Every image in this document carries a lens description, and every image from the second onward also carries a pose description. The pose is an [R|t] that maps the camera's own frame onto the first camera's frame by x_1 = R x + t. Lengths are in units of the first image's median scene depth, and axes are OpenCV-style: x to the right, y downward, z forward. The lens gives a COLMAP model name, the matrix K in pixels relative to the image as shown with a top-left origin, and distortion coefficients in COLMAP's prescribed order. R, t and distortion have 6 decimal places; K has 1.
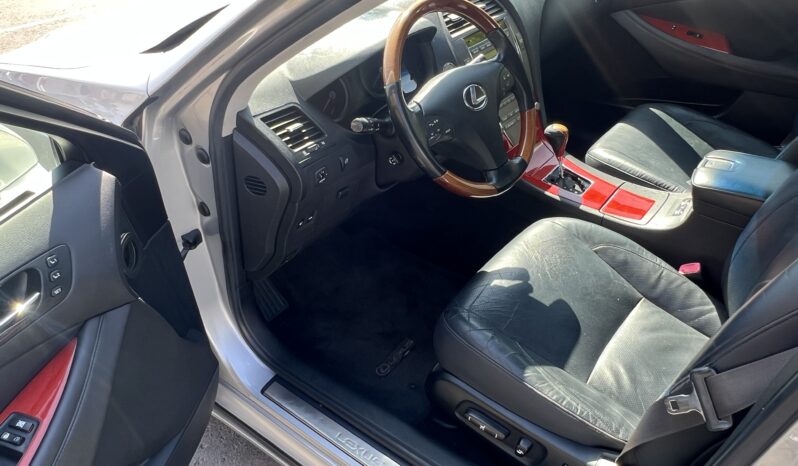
lens RADIAL K [[563.1, 0, 397.7], [0, 563.1, 230.1], [0, 0, 1]] dist [-0.024020, 0.001811]
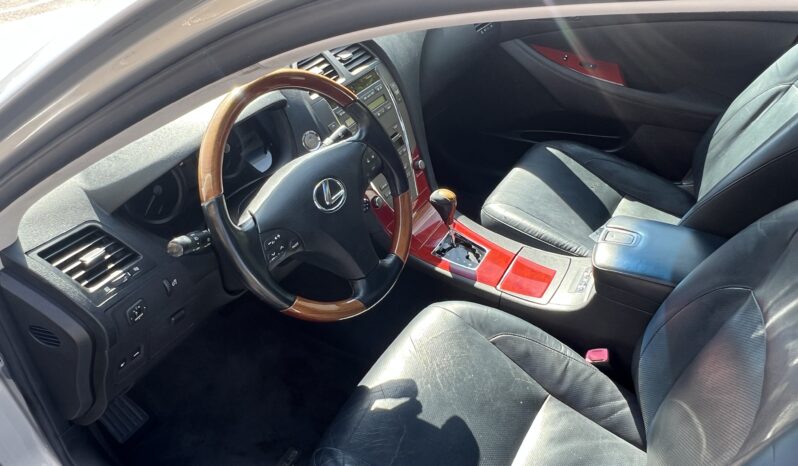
lens RADIAL K [[563.1, 0, 396.2], [0, 563.1, 231.5], [0, 0, 1]] dist [-0.024020, 0.001811]
pose [[0.988654, -0.076379, 0.129339, 0.111411], [0.074689, 0.997047, 0.017872, -0.171982], [-0.130323, -0.008009, 0.991439, 0.169361]]
